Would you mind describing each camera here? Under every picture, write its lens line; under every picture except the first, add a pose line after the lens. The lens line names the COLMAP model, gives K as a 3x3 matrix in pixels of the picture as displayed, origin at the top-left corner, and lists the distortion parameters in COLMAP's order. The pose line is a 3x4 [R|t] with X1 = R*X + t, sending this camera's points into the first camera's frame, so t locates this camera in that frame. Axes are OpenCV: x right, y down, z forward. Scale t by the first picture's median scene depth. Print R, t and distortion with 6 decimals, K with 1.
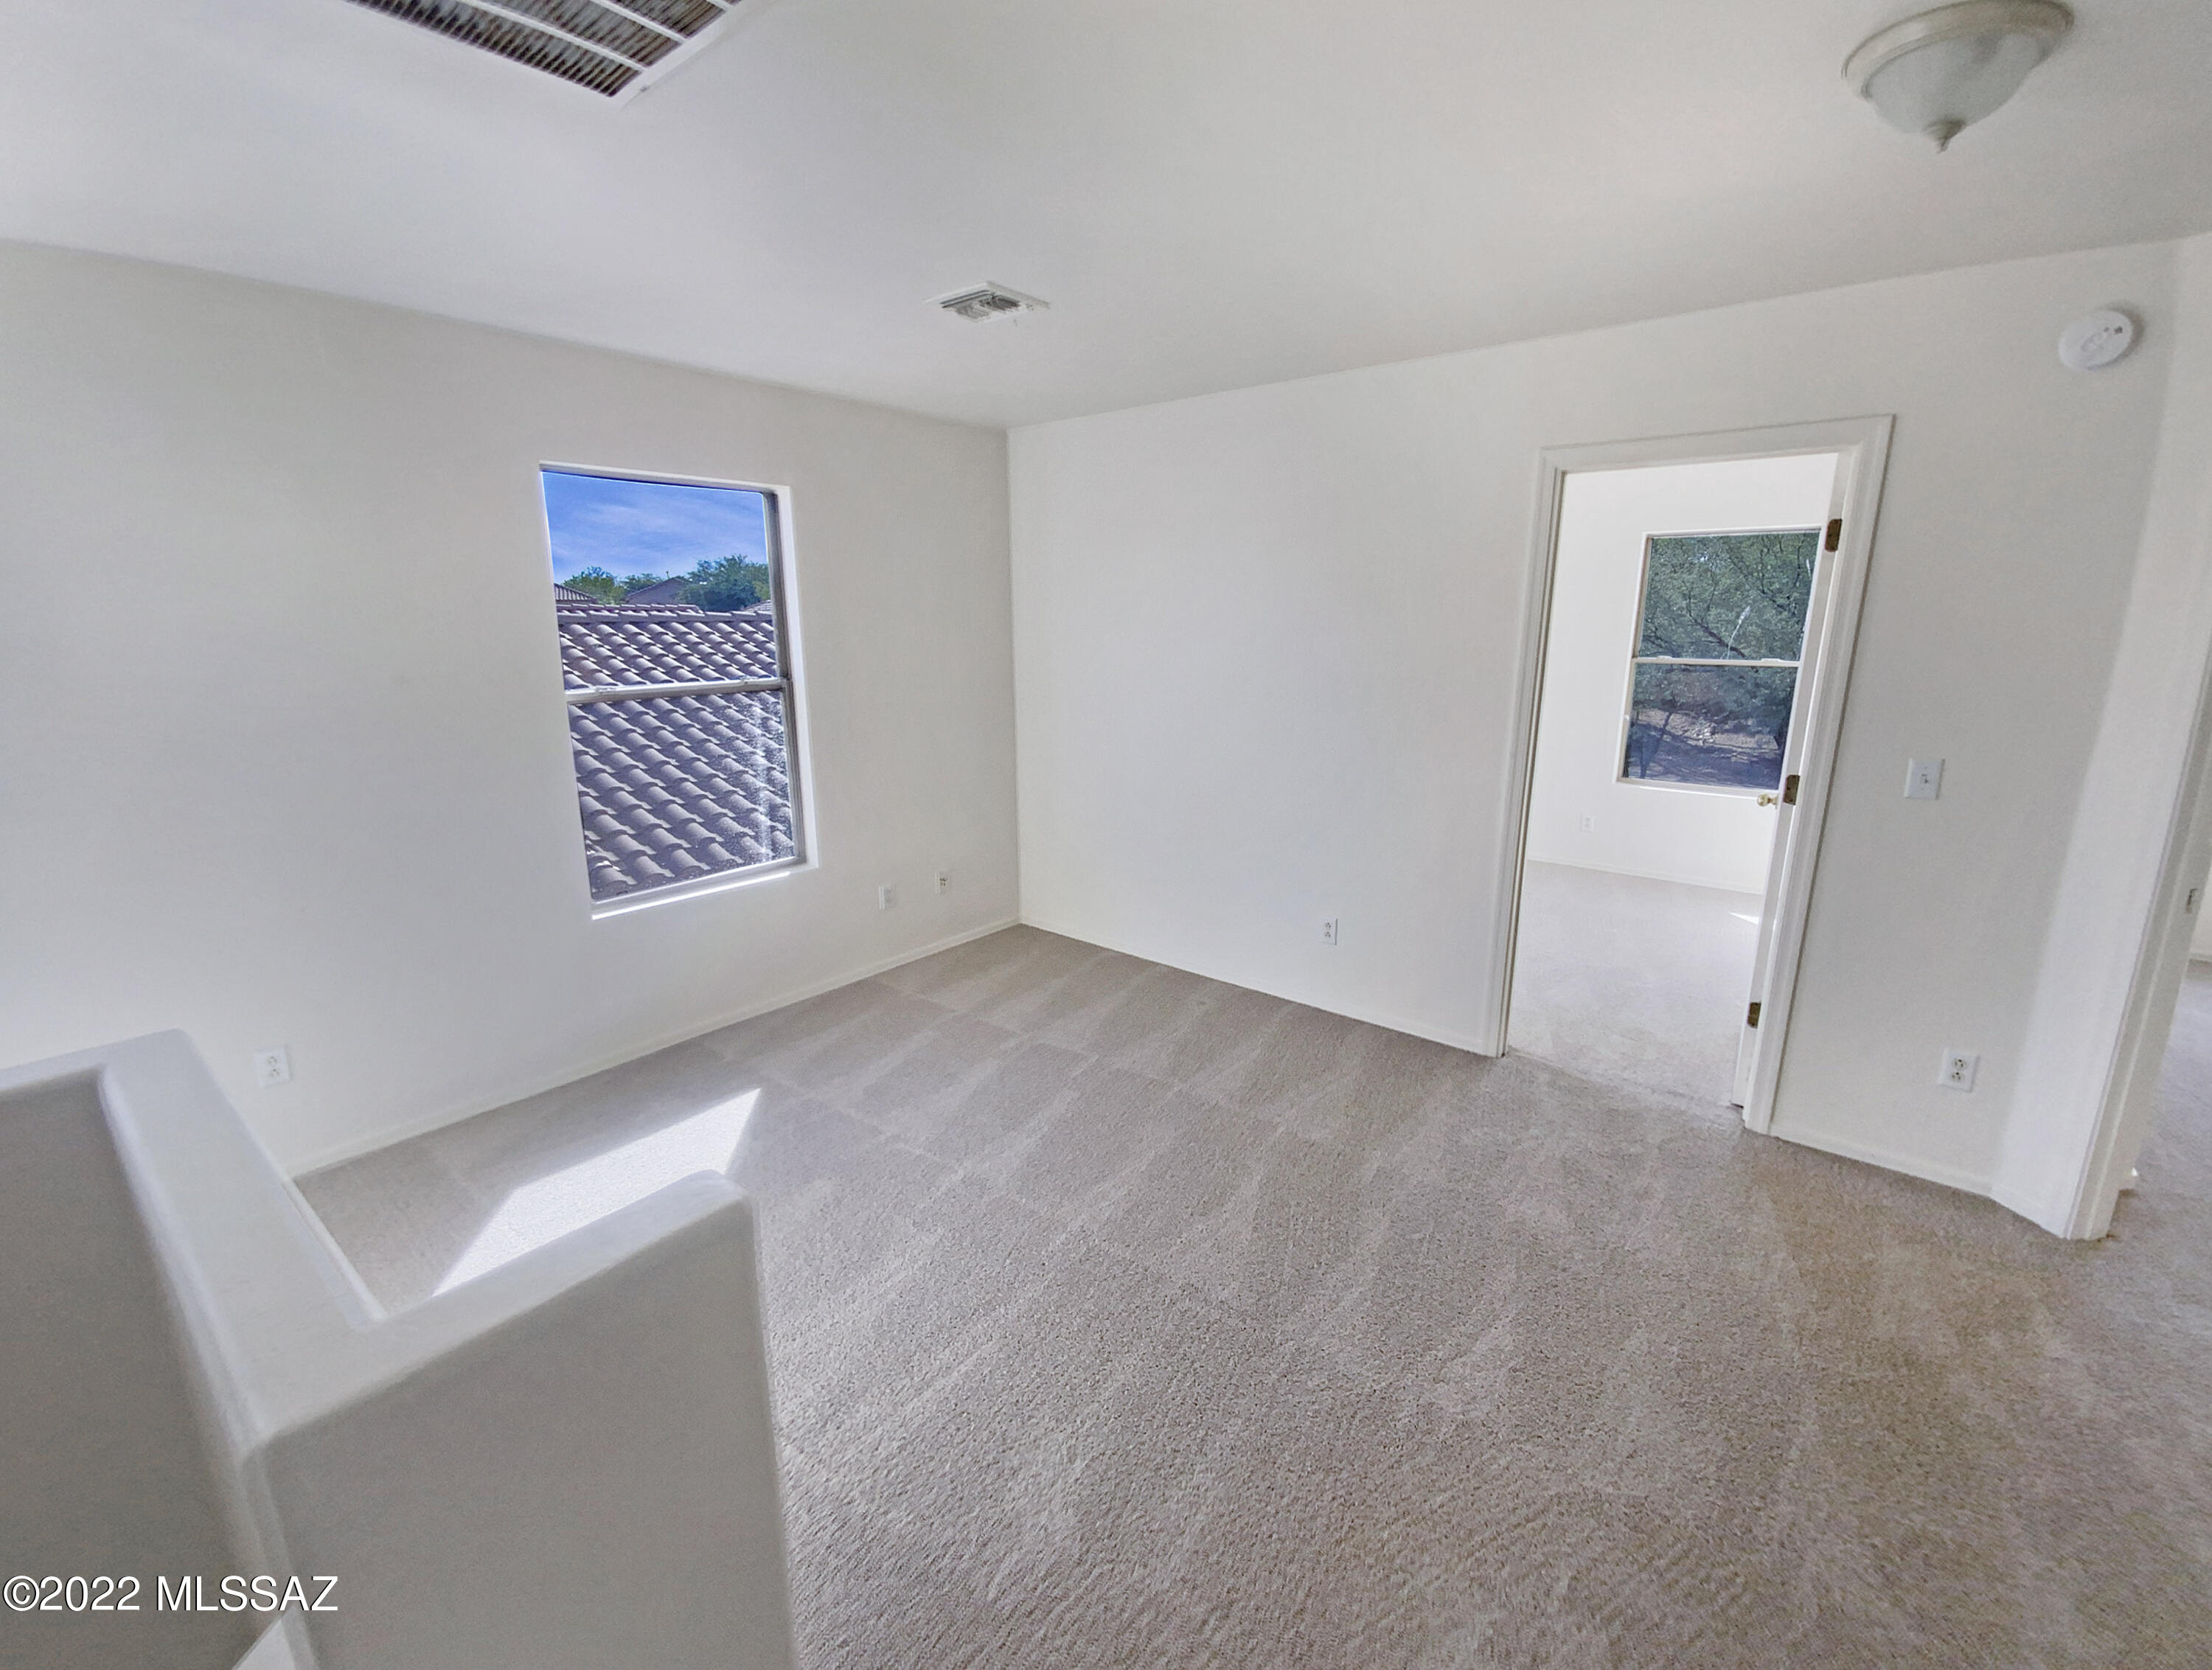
lens RADIAL K [[899.8, 0, 1193.0], [0, 899.8, 827.9], [0, 0, 1]] dist [0.001636, -0.000003]
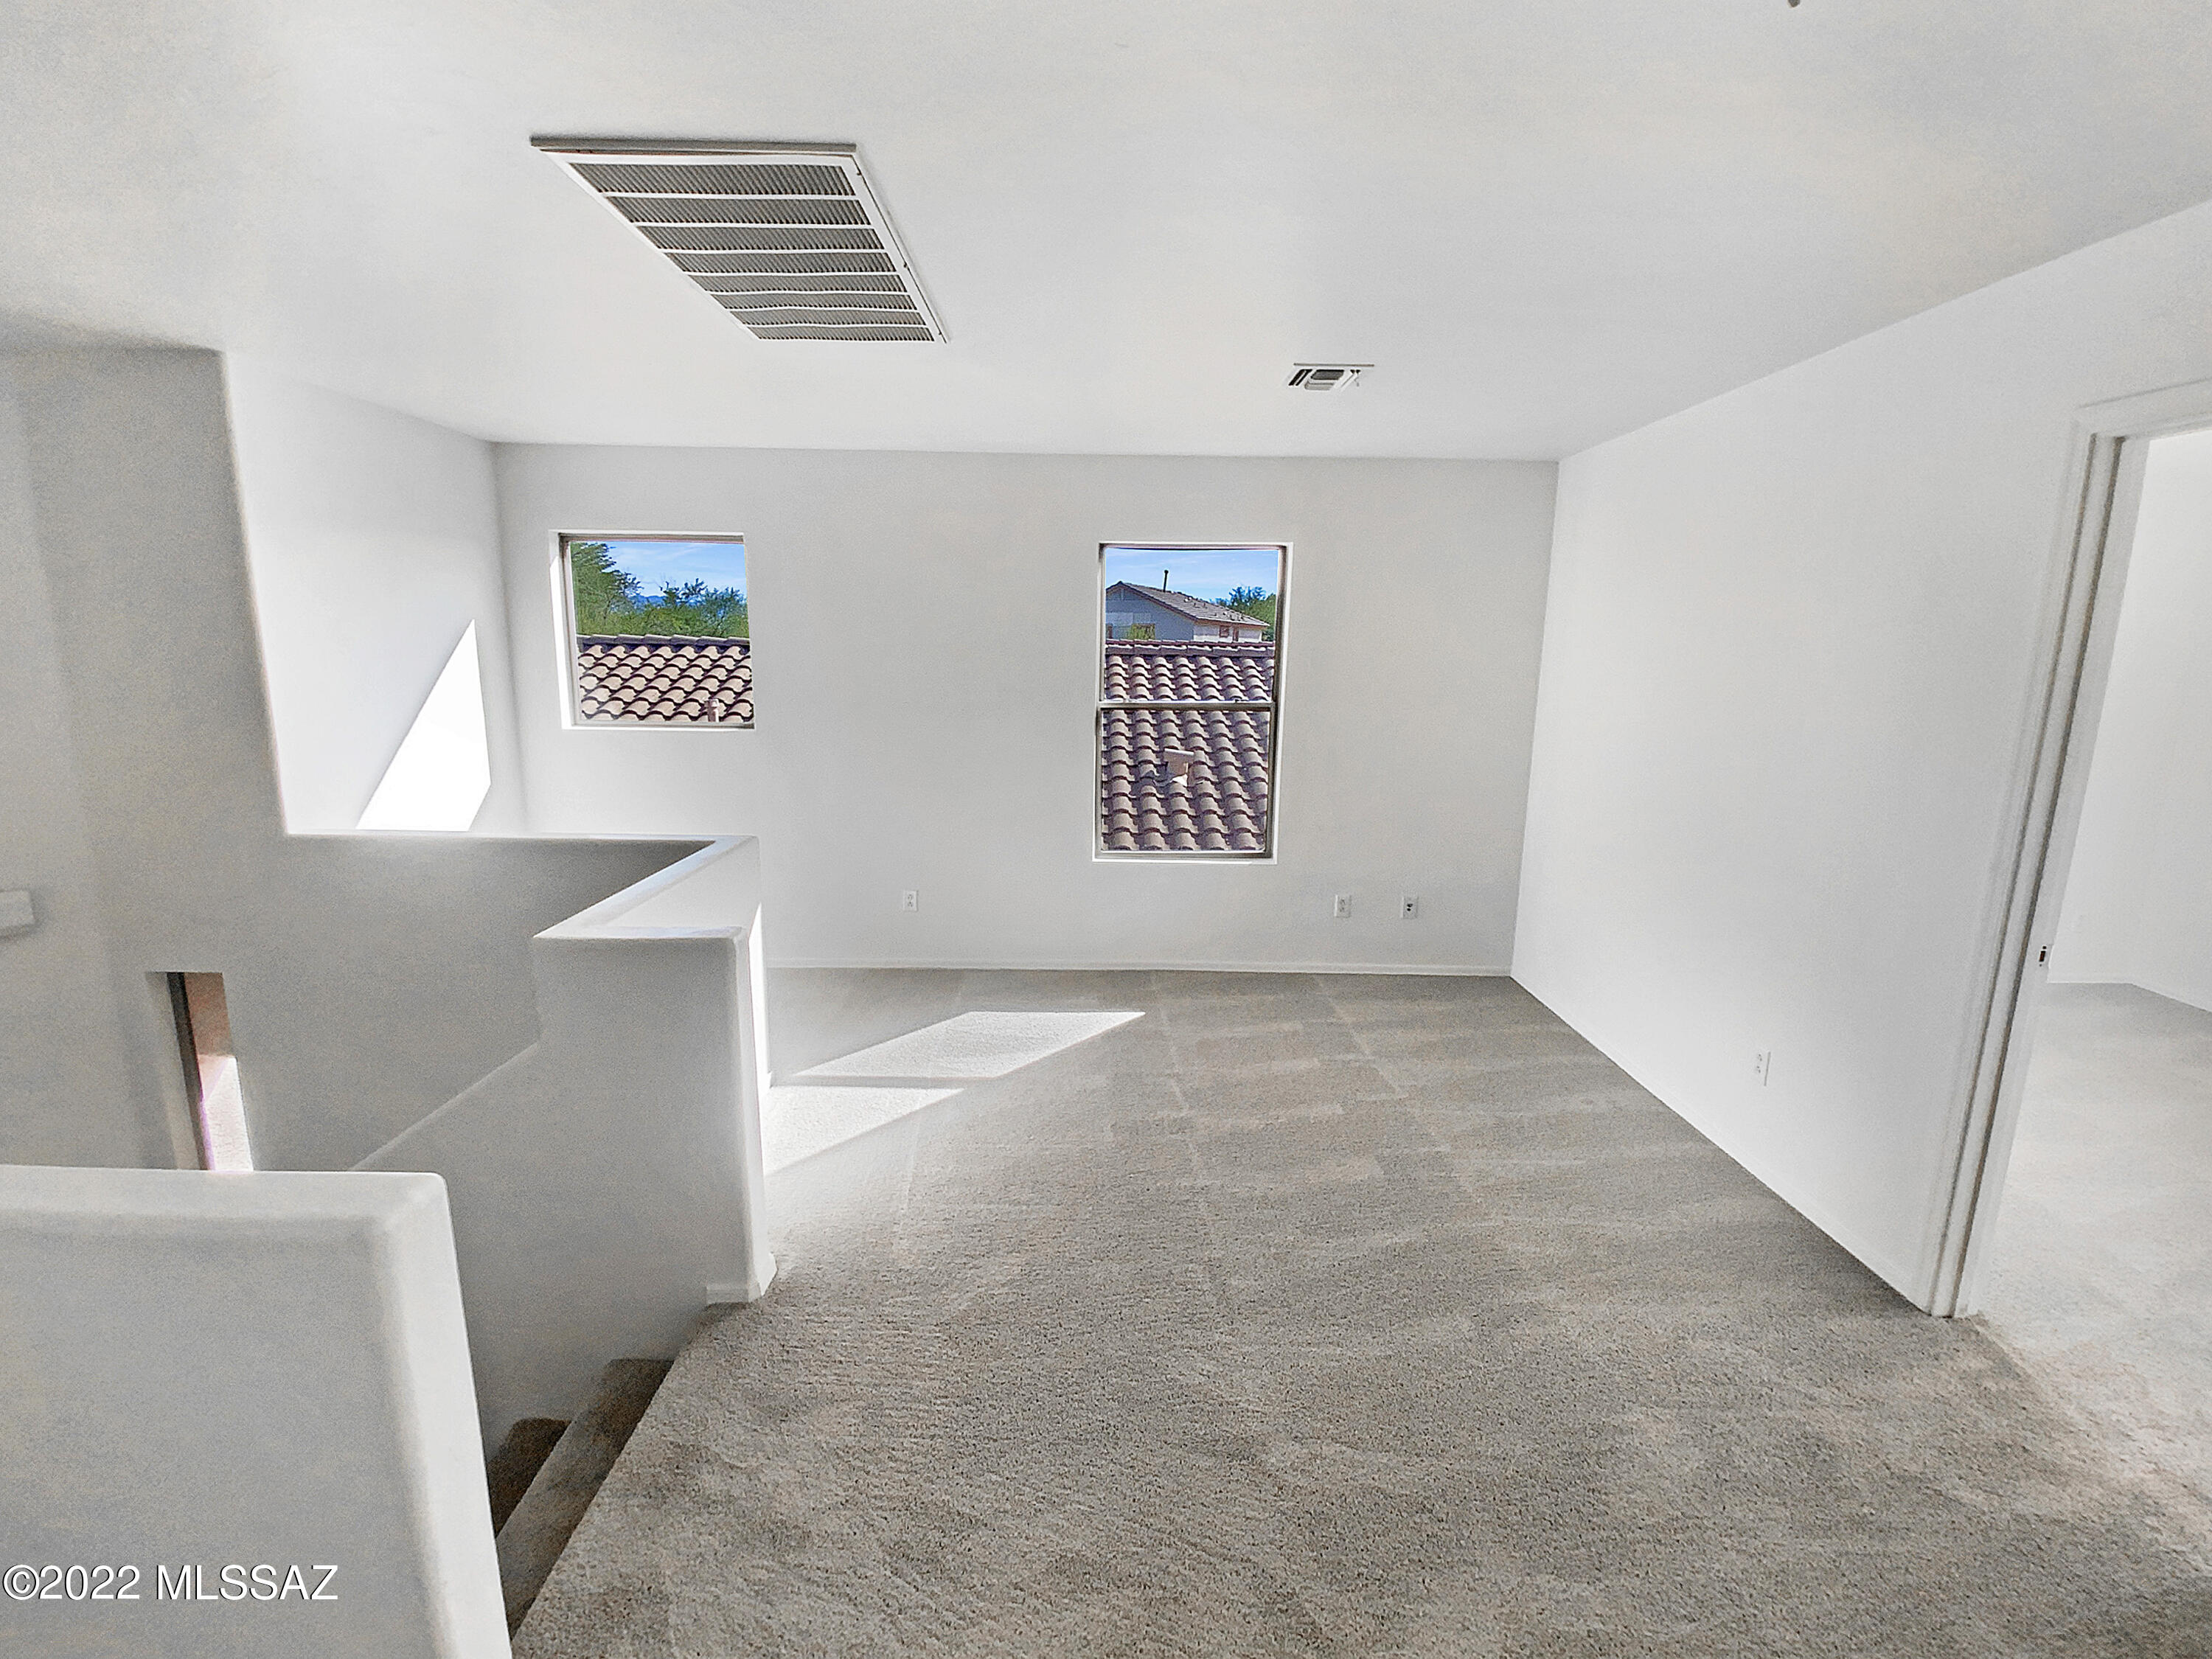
lens RADIAL K [[915.7, 0, 1106.0], [0, 915.7, 829.5], [0, 0, 1]] dist [0.001199, -0.016590]
pose [[0.637560, 0.153382, -0.754977, 0.400796], [-0.184324, 0.981888, 0.043824, -0.014532], [0.748025, 0.111220, 0.654285, 0.071632]]
